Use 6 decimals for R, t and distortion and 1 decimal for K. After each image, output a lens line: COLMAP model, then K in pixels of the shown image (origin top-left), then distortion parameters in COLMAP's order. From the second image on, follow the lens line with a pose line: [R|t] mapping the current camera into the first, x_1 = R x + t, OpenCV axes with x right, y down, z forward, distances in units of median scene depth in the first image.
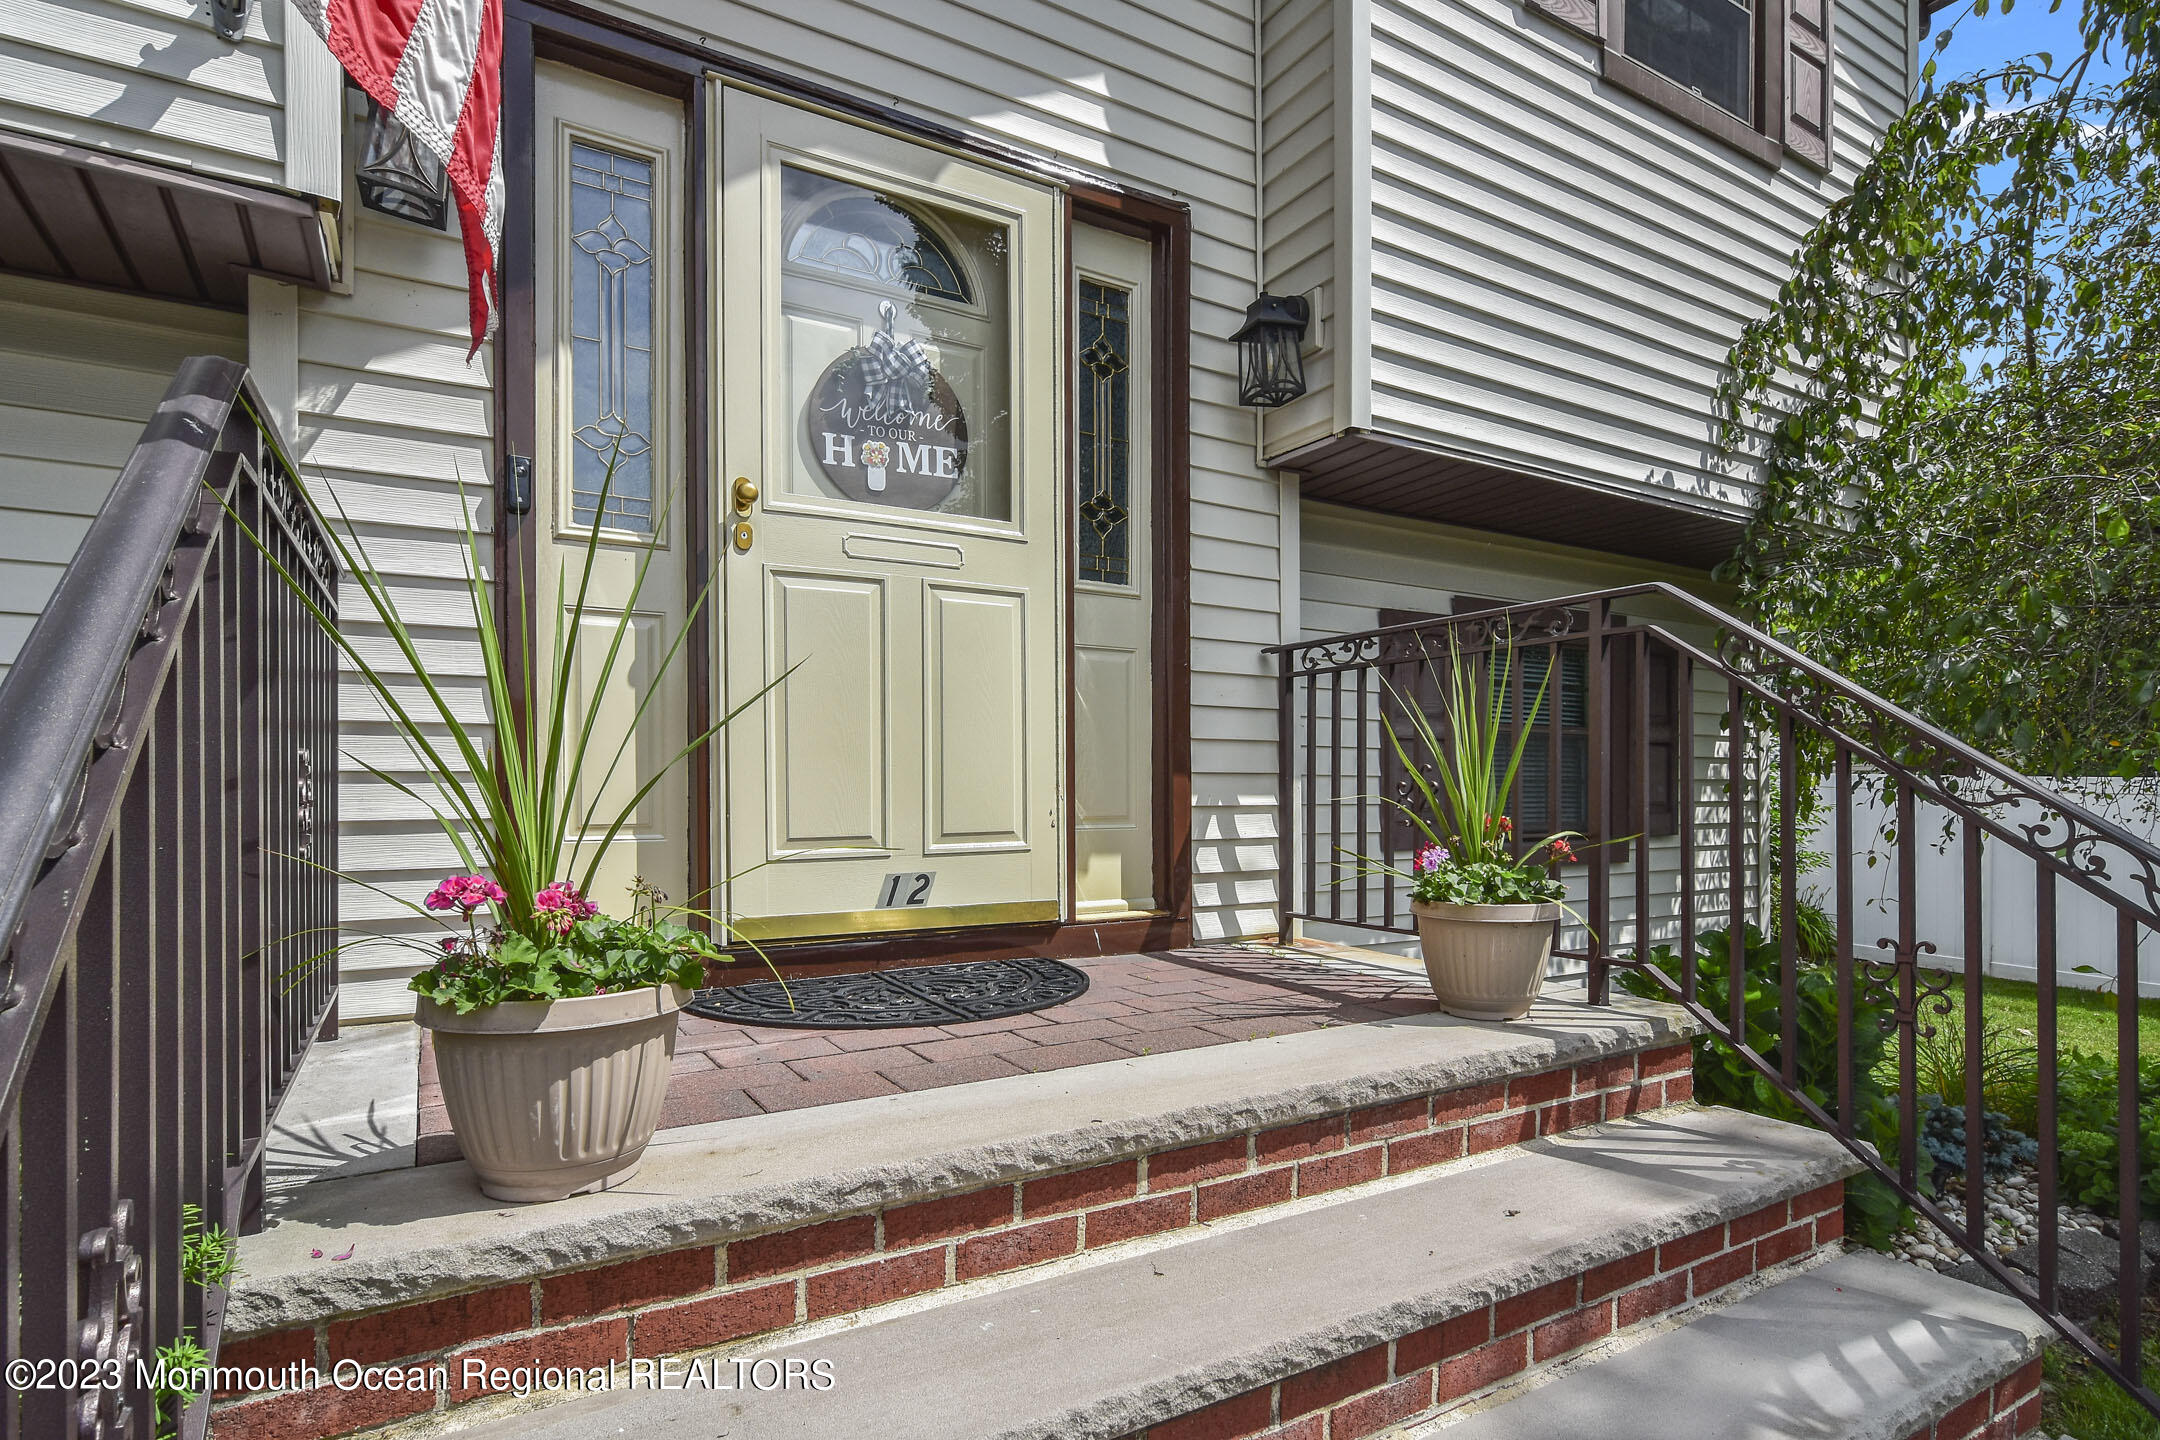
lens RADIAL K [[1051.4, 0, 1067.7], [0, 1051.4, 770.2], [0, 0, 1]] dist [-0.002859, 0.002683]
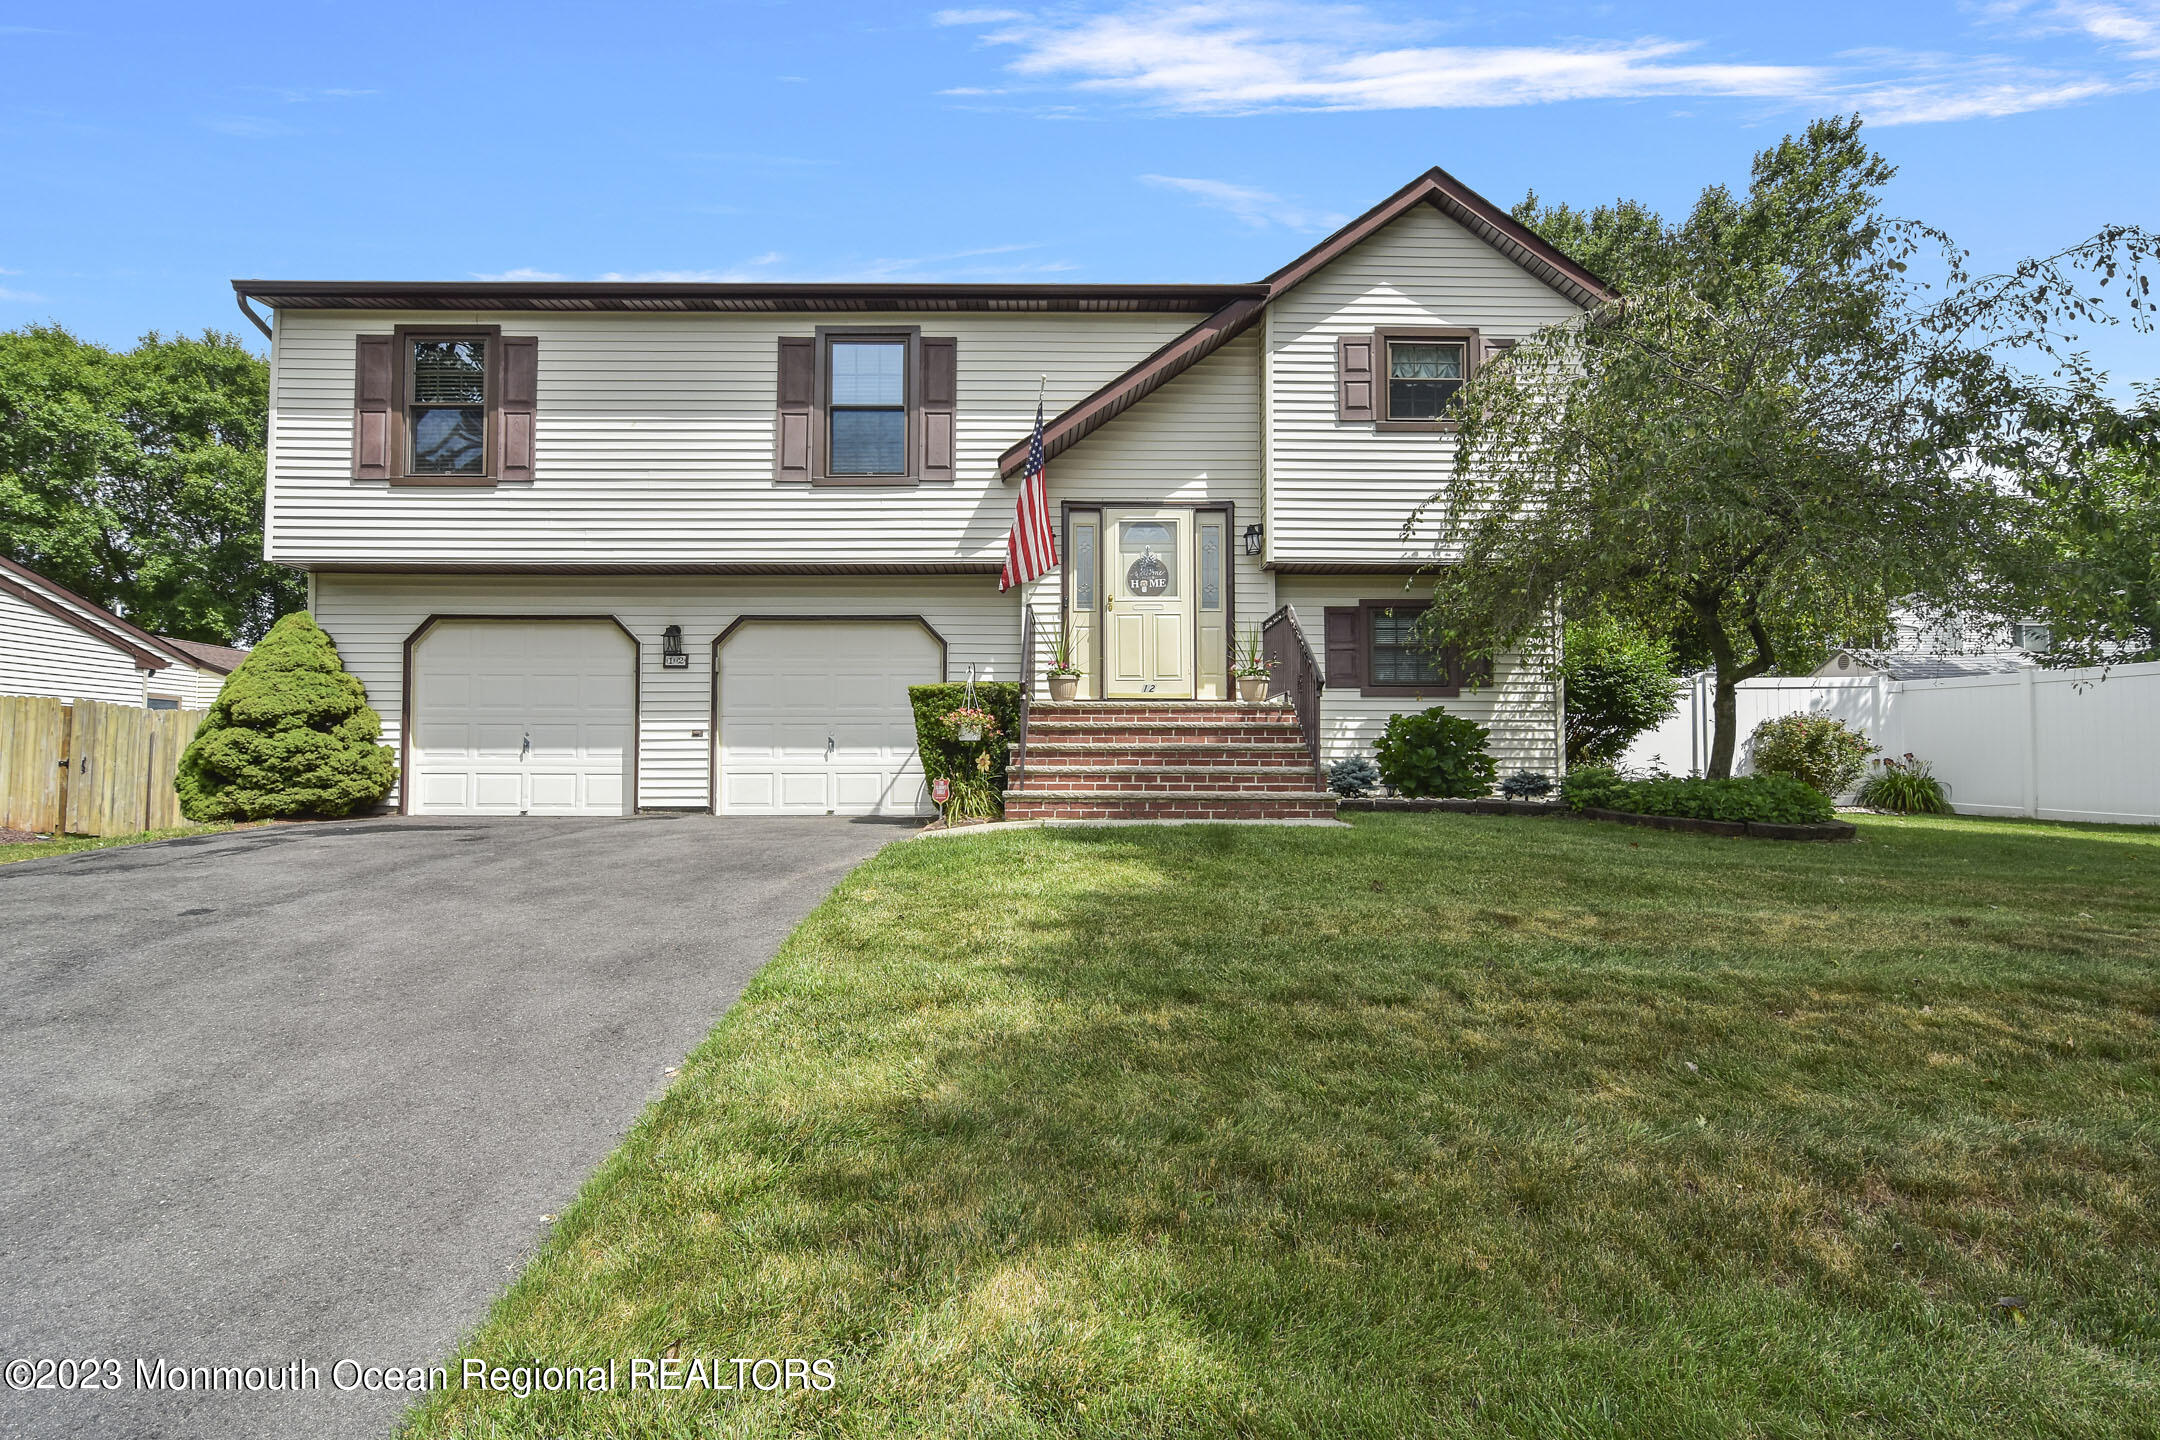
lens RADIAL K [[1051.4, 0, 1117.8], [0, 1051.4, 717.1], [0, 0, 1]] dist [-0.002859, 0.002683]
pose [[0.870331, -0.028641, -0.491633, 1.657829], [0.004592, 0.998736, -0.050055, 0.406069], [0.492445, 0.041307, 0.869363, -2.482419]]
